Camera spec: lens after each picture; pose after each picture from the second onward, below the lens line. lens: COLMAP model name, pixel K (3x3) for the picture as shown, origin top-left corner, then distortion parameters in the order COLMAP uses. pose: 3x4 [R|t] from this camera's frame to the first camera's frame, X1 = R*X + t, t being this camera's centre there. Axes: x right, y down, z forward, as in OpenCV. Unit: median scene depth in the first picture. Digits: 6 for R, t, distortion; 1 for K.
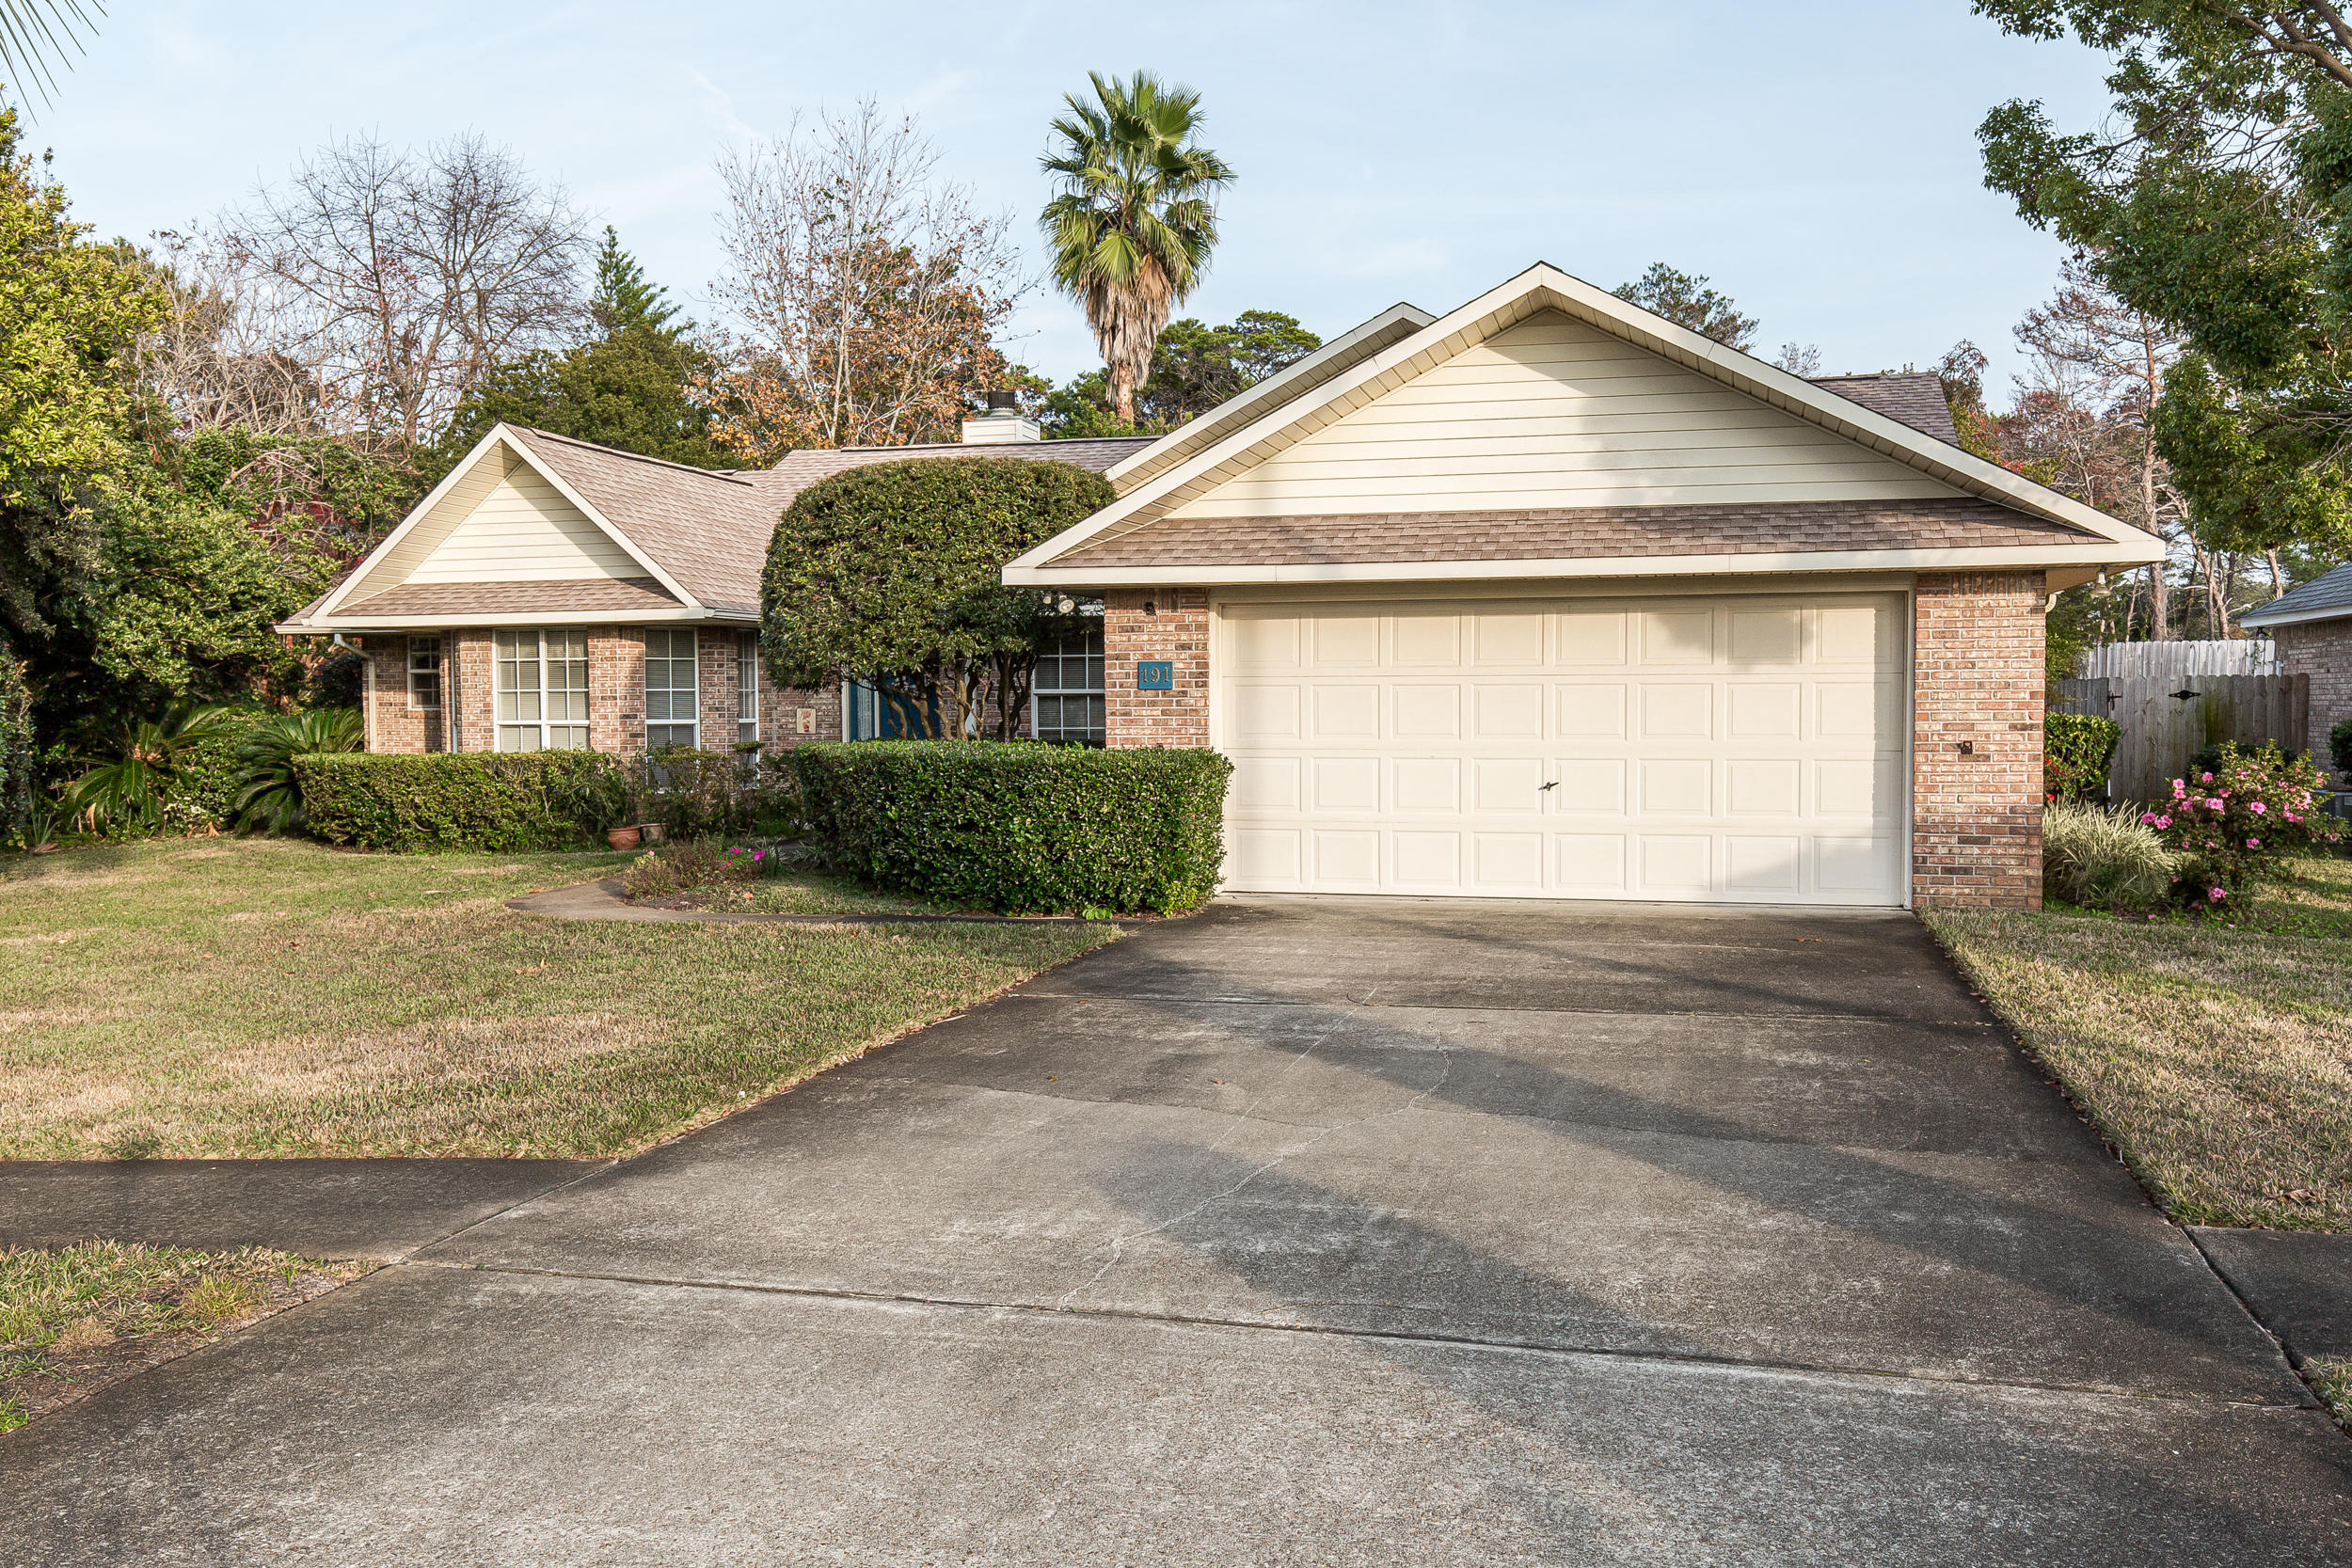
lens RADIAL K [[2076.5, 0, 1177.1], [0, 2076.5, 793.7], [0, 0, 1]] dist [0.000292, -0.000278]
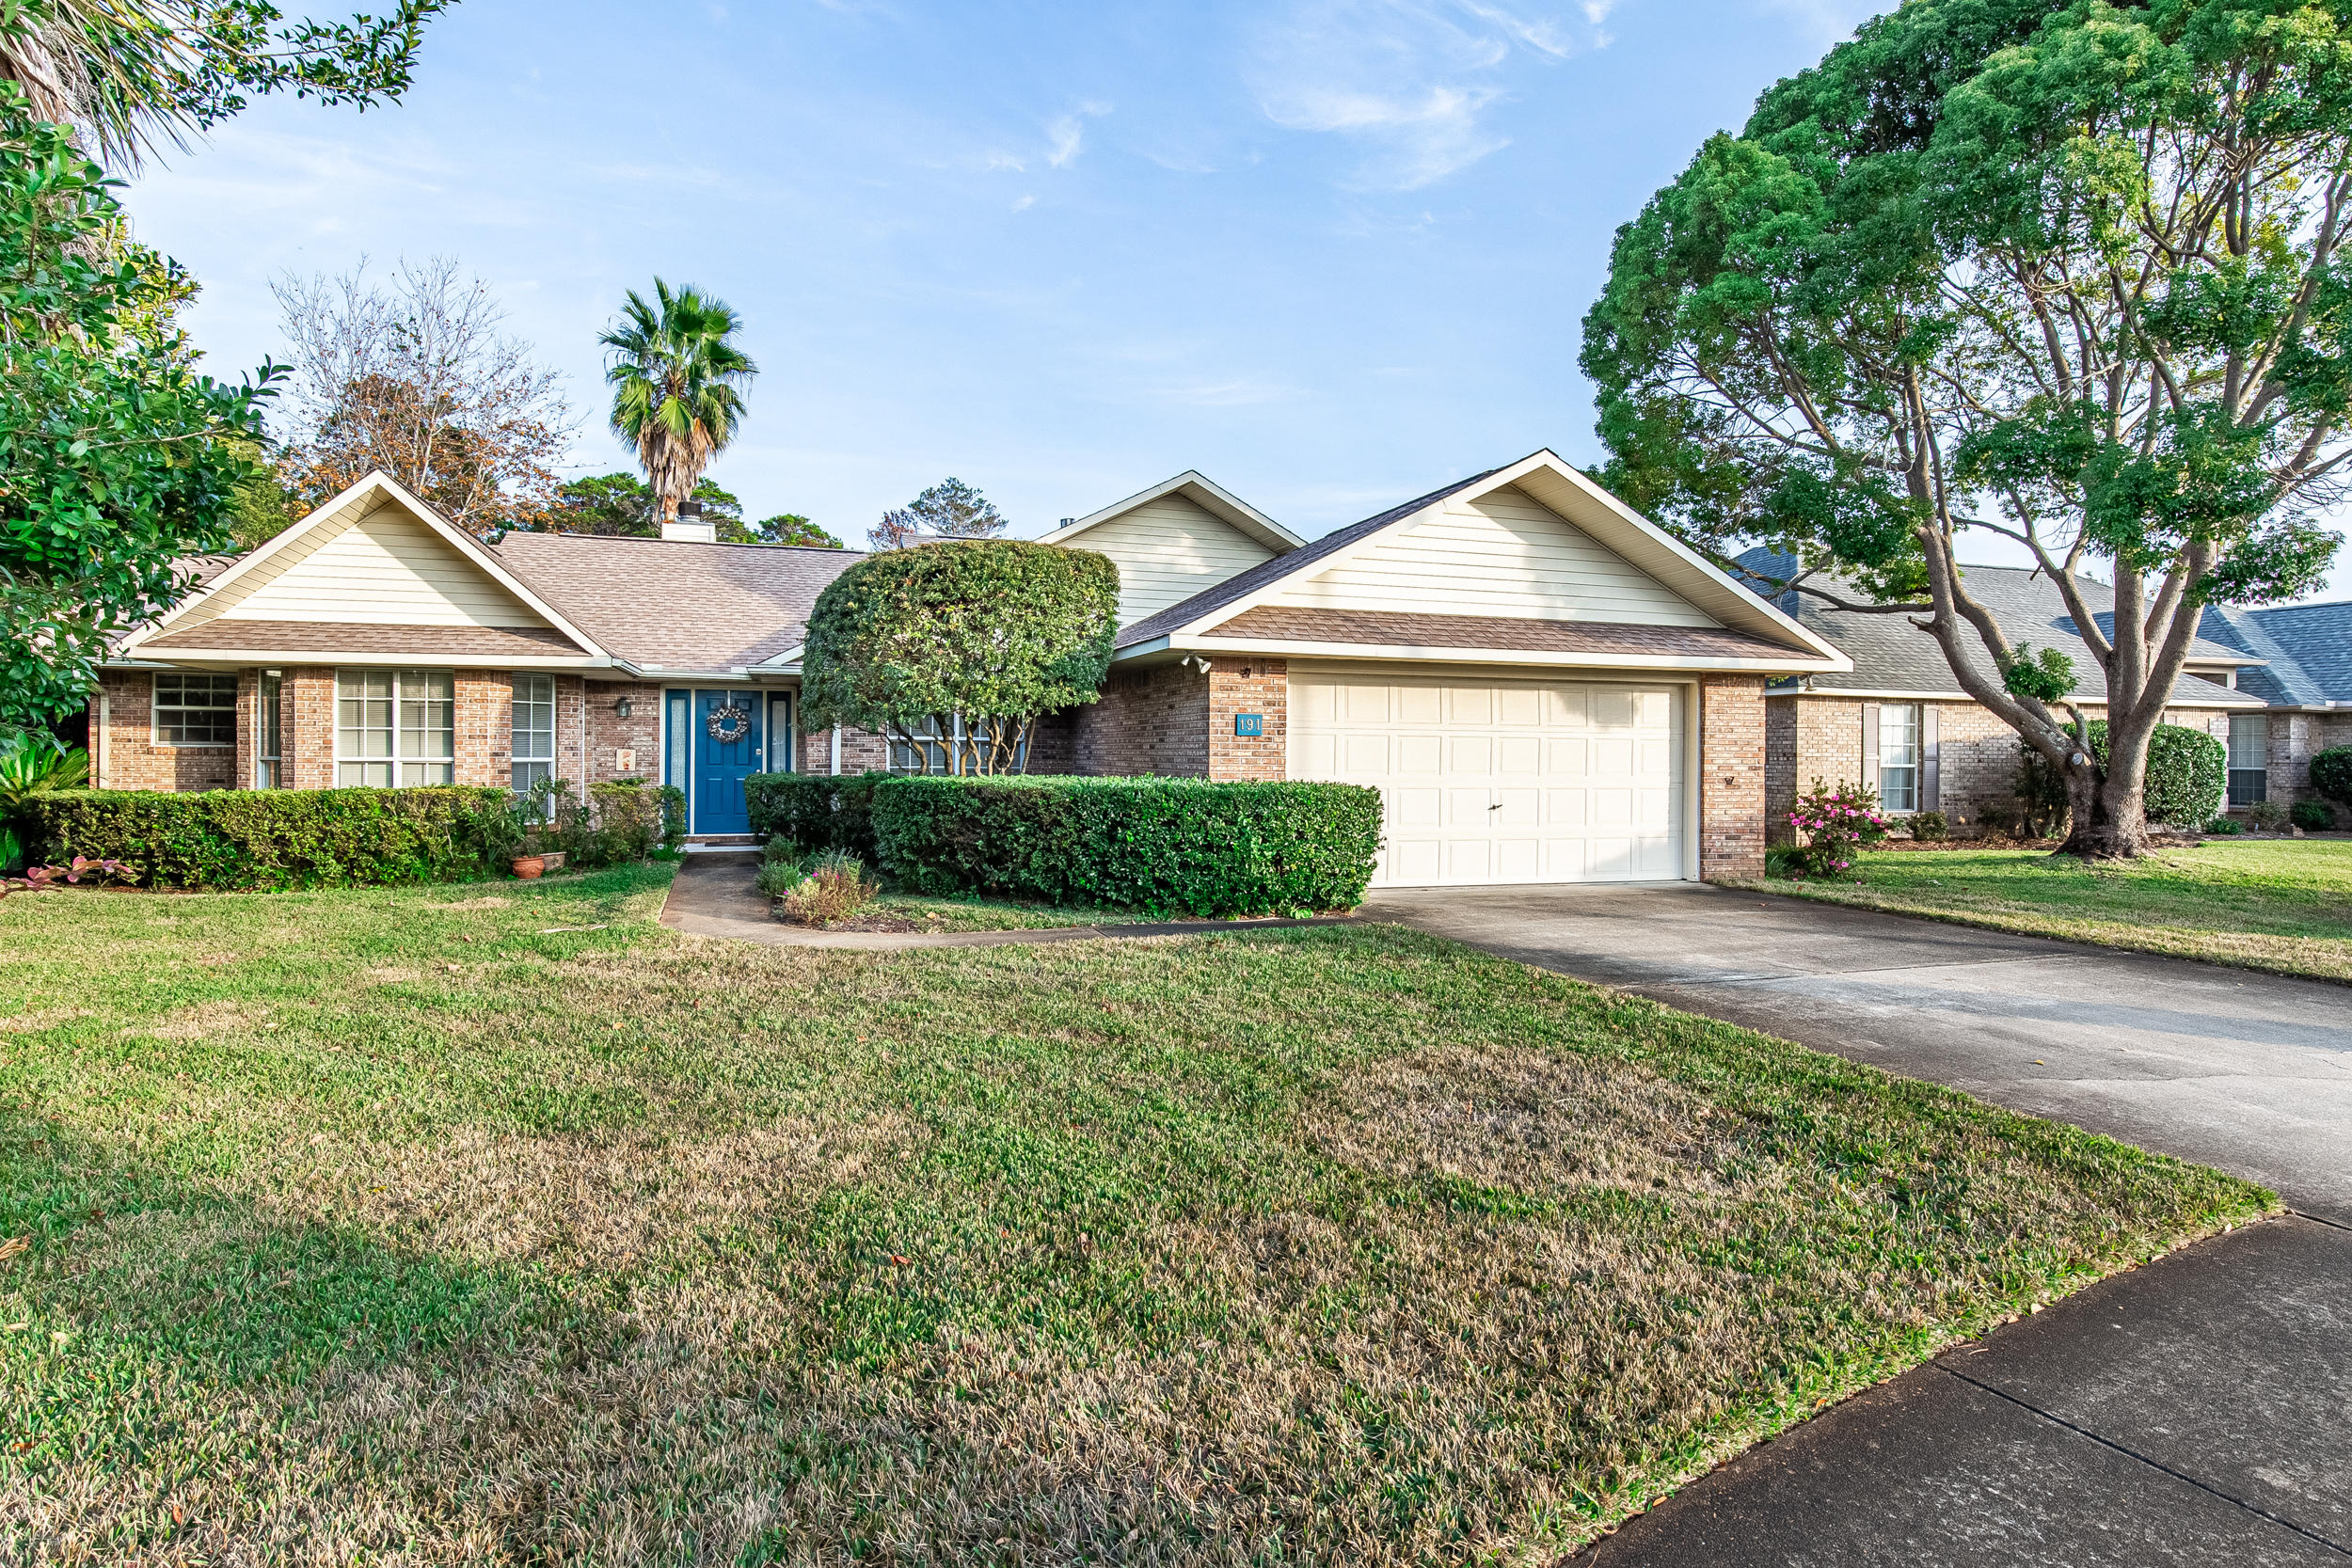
lens RADIAL K [[1241.5, 0, 1173.4], [0, 1241.5, 773.4], [0, 0, 1]] dist [-0.015216, -0.000486]
pose [[0.829852, 0.002540, 0.557978, -0.331328], [0.014643, 0.999546, -0.026327, -0.005212], [-0.557792, 0.030018, 0.829438, 0.270691]]
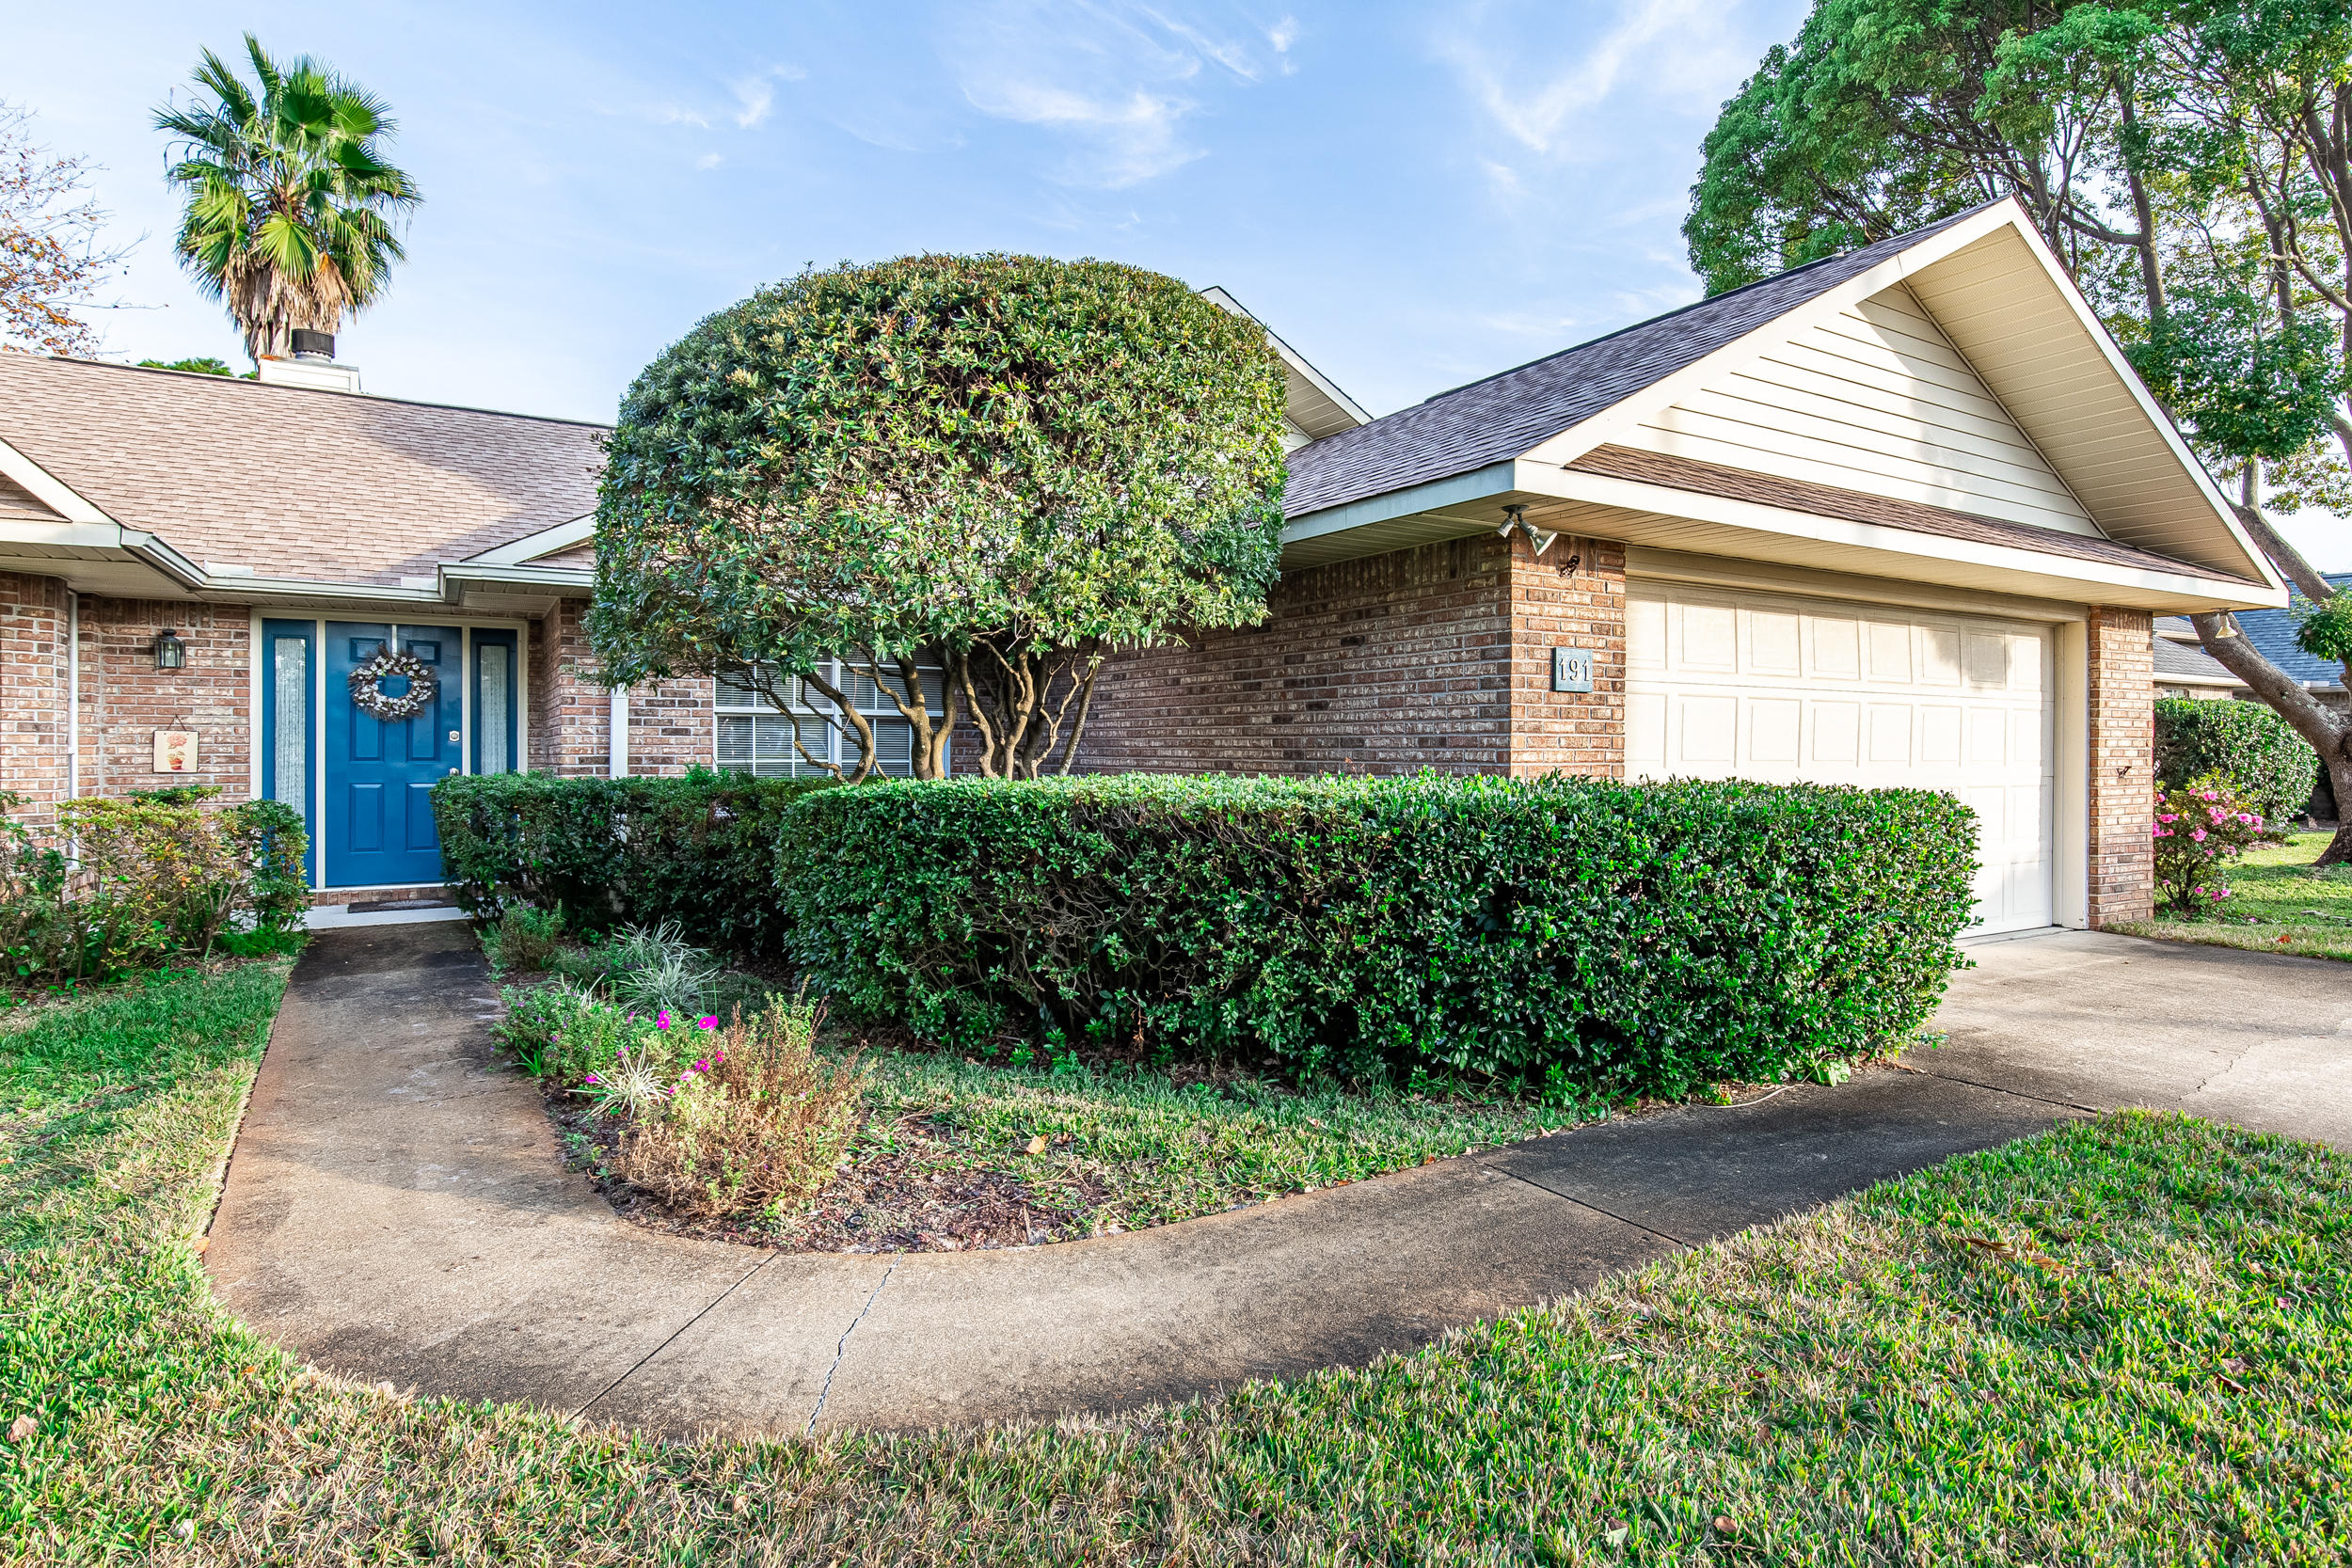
lens RADIAL K [[1254.2, 0, 1178.3], [0, 1254.2, 764.8], [0, 0, 1]] dist [-0.001554, -0.000784]
pose [[0.680547, -0.001930, 0.732702, -0.263469], [0.028621, 0.999303, -0.023952, -0.015092], [-0.732145, 0.037272, 0.680128, 0.572929]]
